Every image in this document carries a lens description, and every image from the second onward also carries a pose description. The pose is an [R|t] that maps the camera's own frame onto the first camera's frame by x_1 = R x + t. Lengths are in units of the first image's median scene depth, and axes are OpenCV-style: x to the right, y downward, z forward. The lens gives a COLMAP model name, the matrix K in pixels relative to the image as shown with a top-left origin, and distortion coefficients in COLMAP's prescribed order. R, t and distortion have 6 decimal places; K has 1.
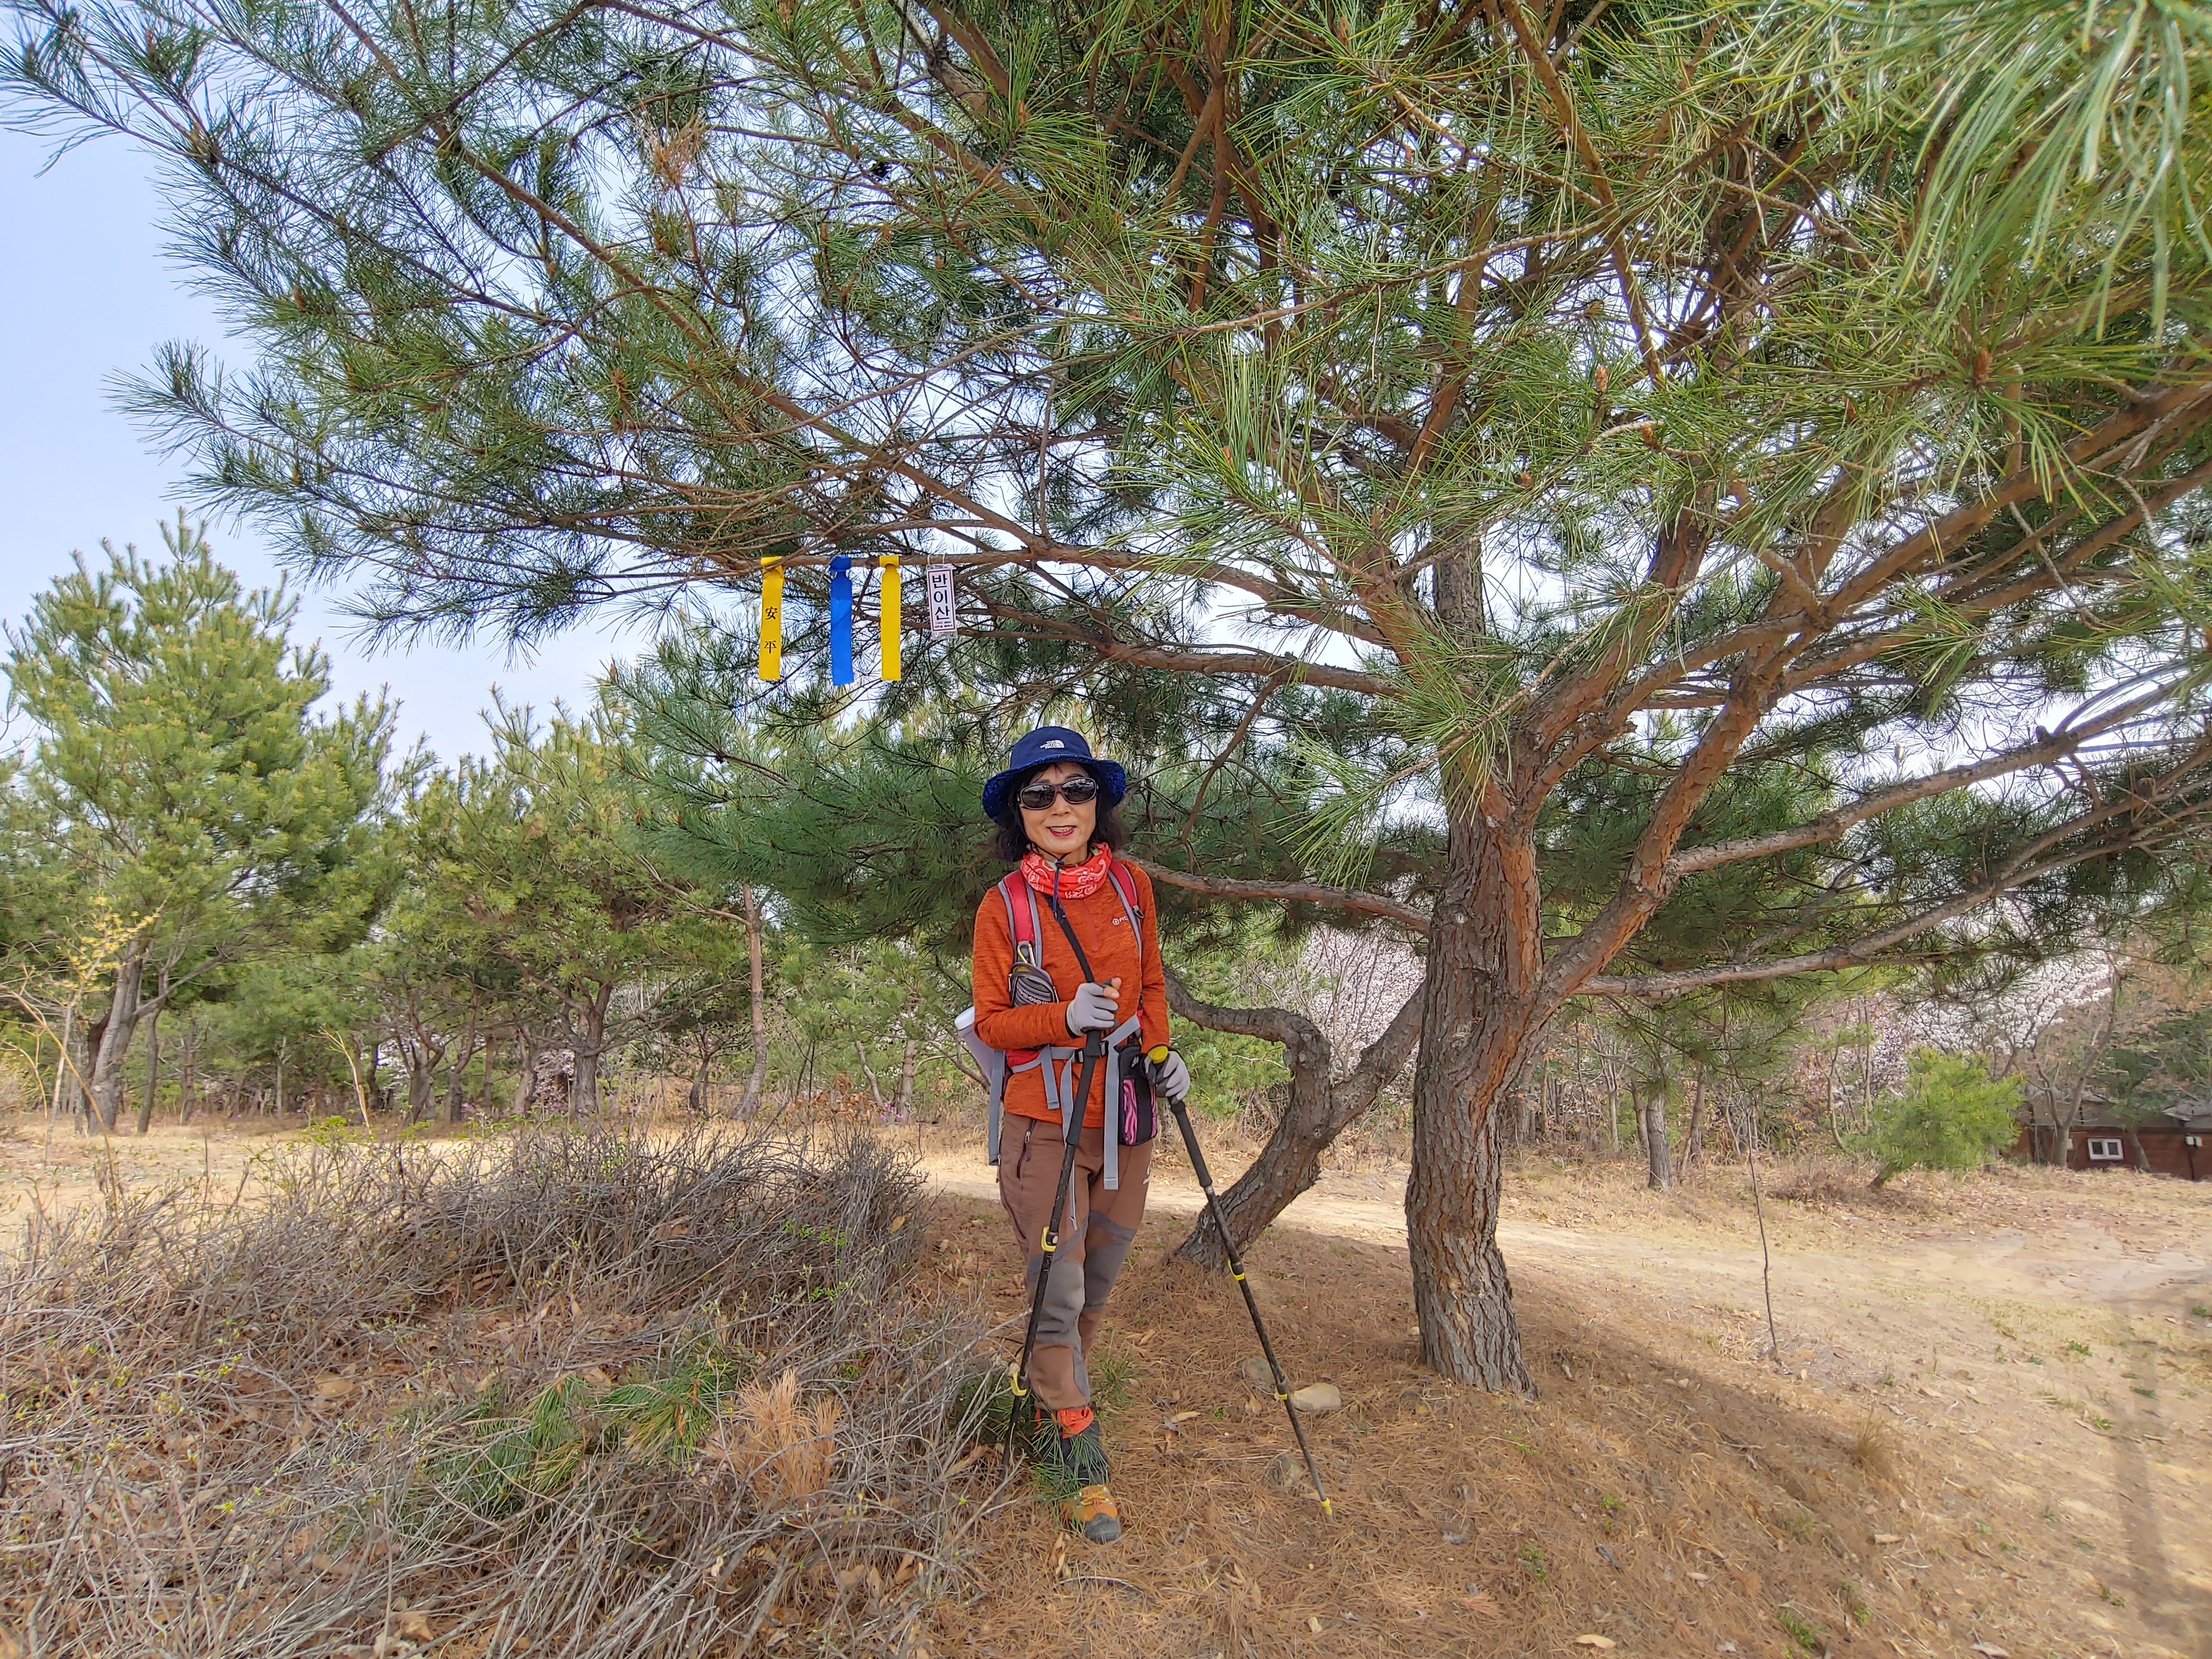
lens RADIAL K [[1036.7, 0, 1106.5], [0, 1036.7, 819.8], [0, 0, 1]] dist [-0.002984, -0.000665]
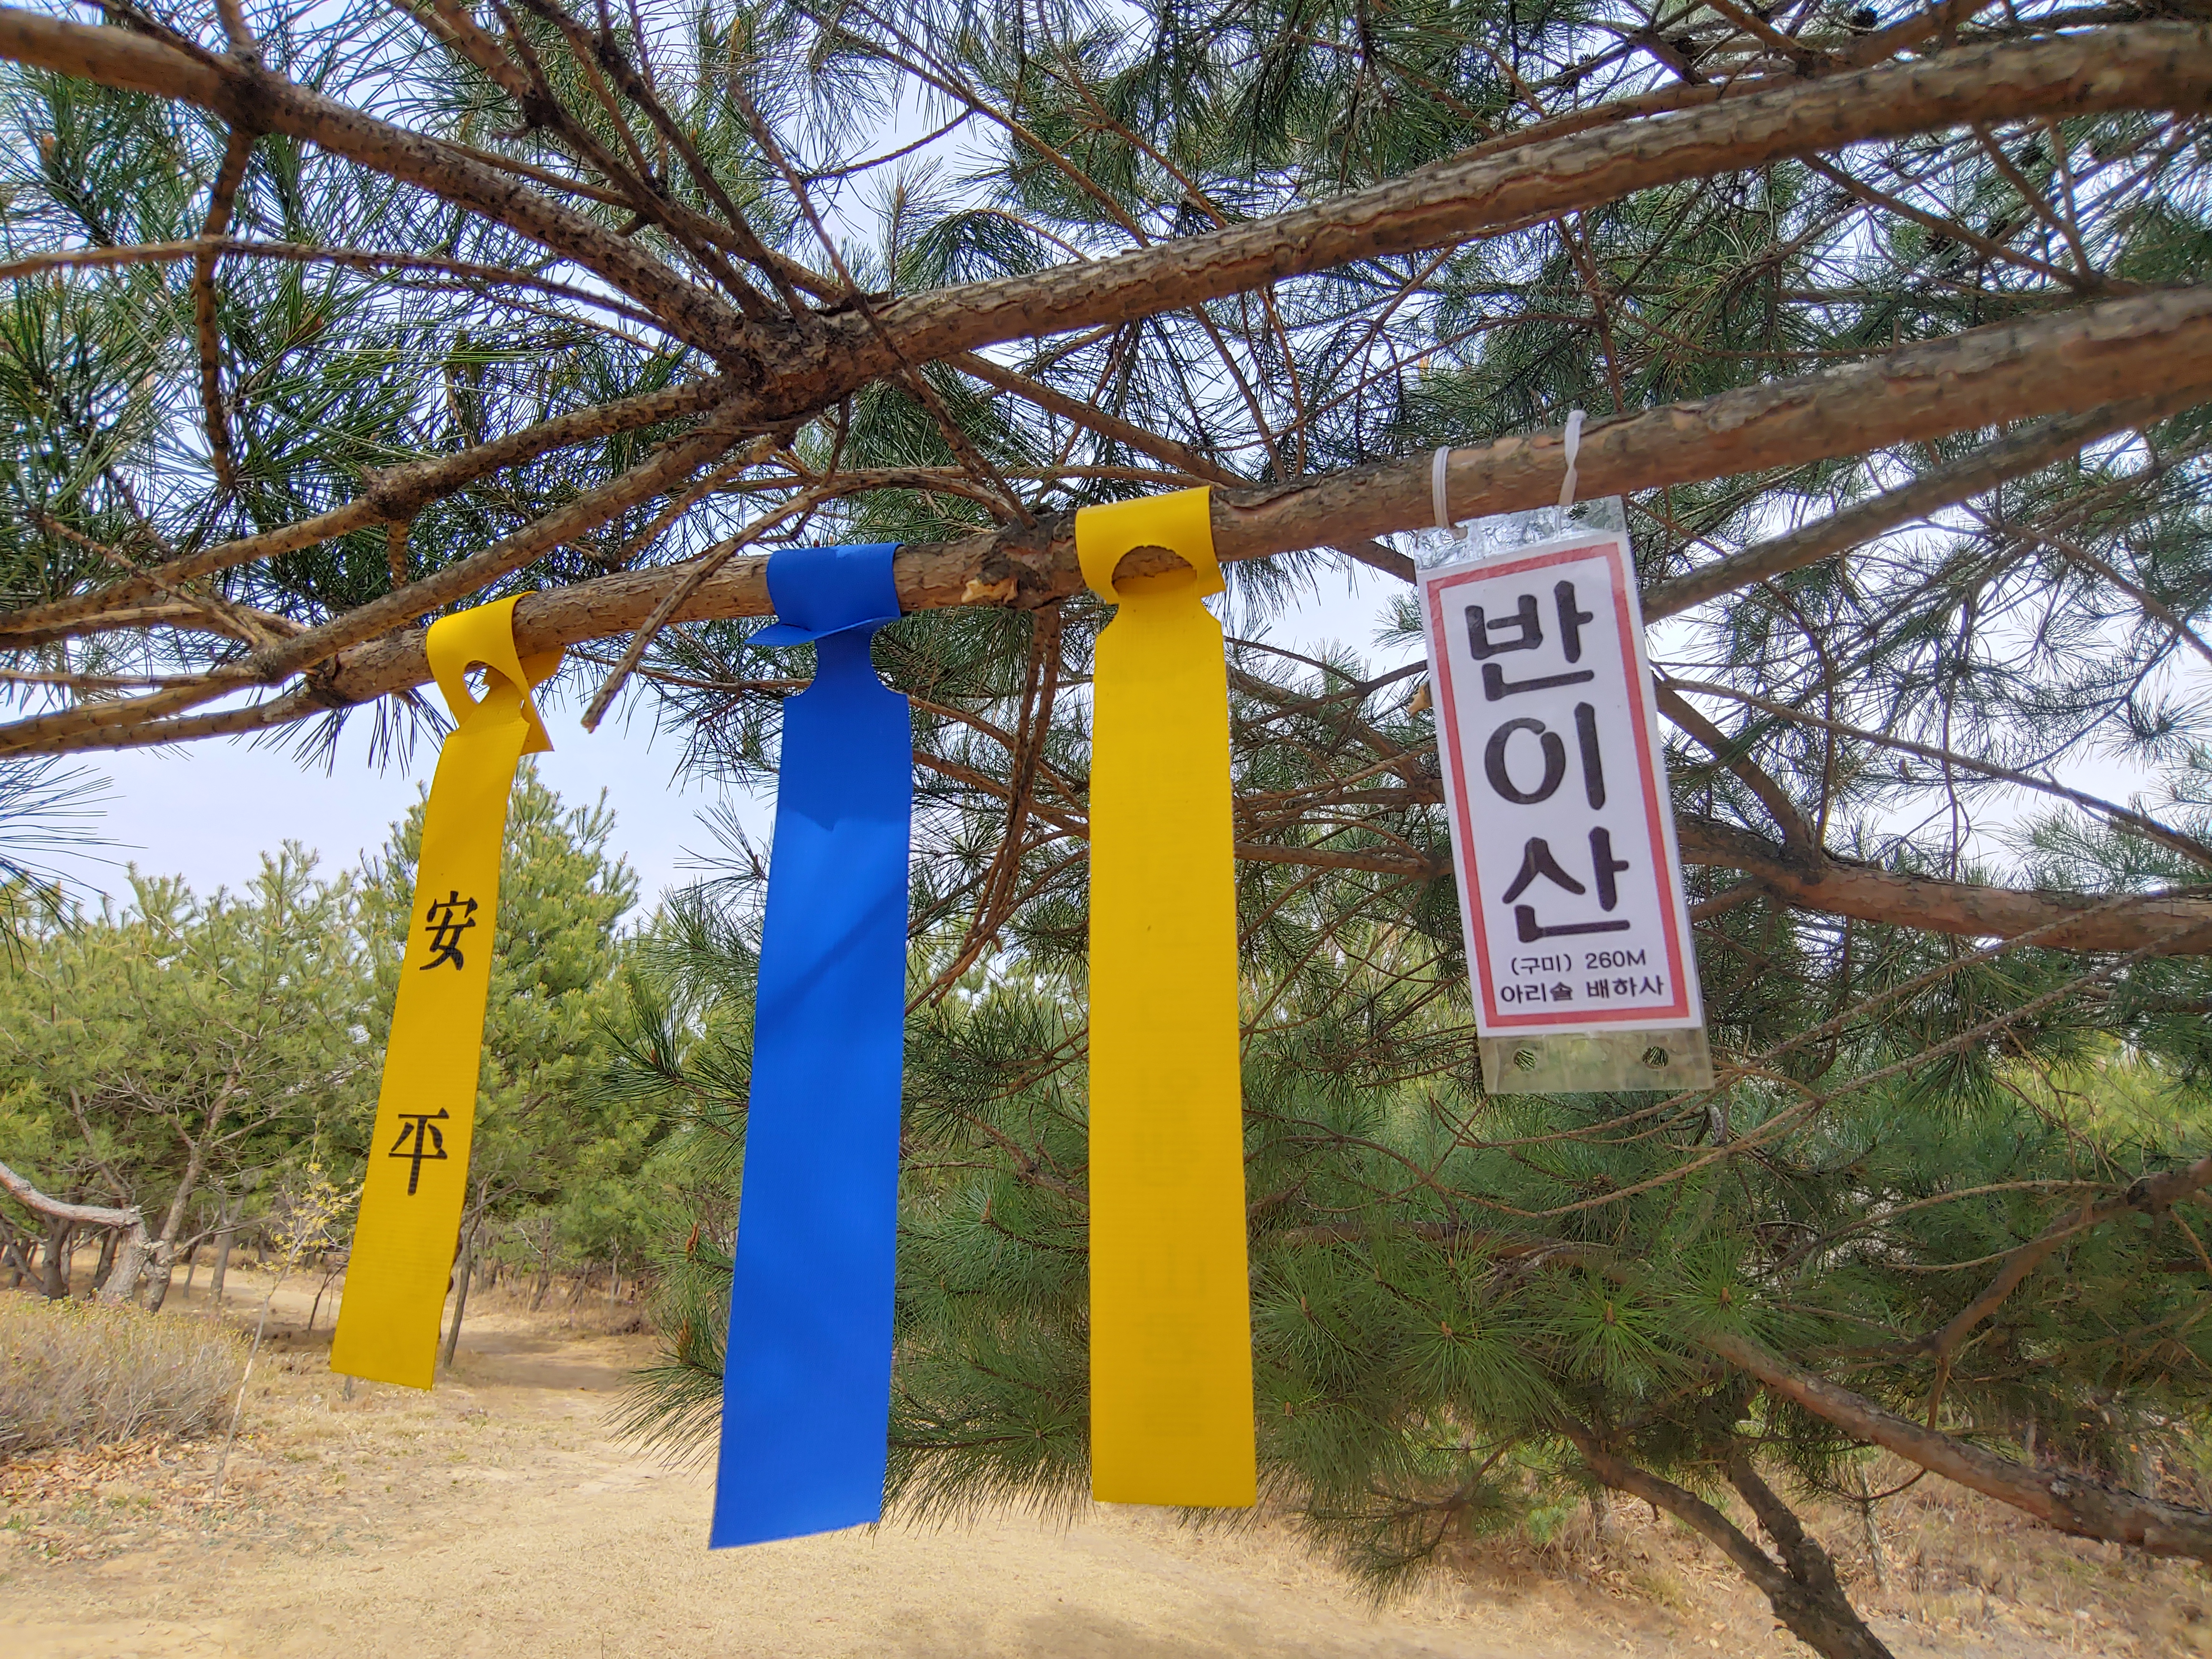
lens RADIAL K [[1036.7, 0, 1104.7], [0, 1036.7, 829.7], [0, 0, 1]] dist [-0.002984, -0.000665]
pose [[0.962952, -0.054877, -0.264029, -0.052231], [0.011178, 0.986357, -0.164240, -0.027769], [0.269440, 0.155204, 0.950428, 0.173653]]
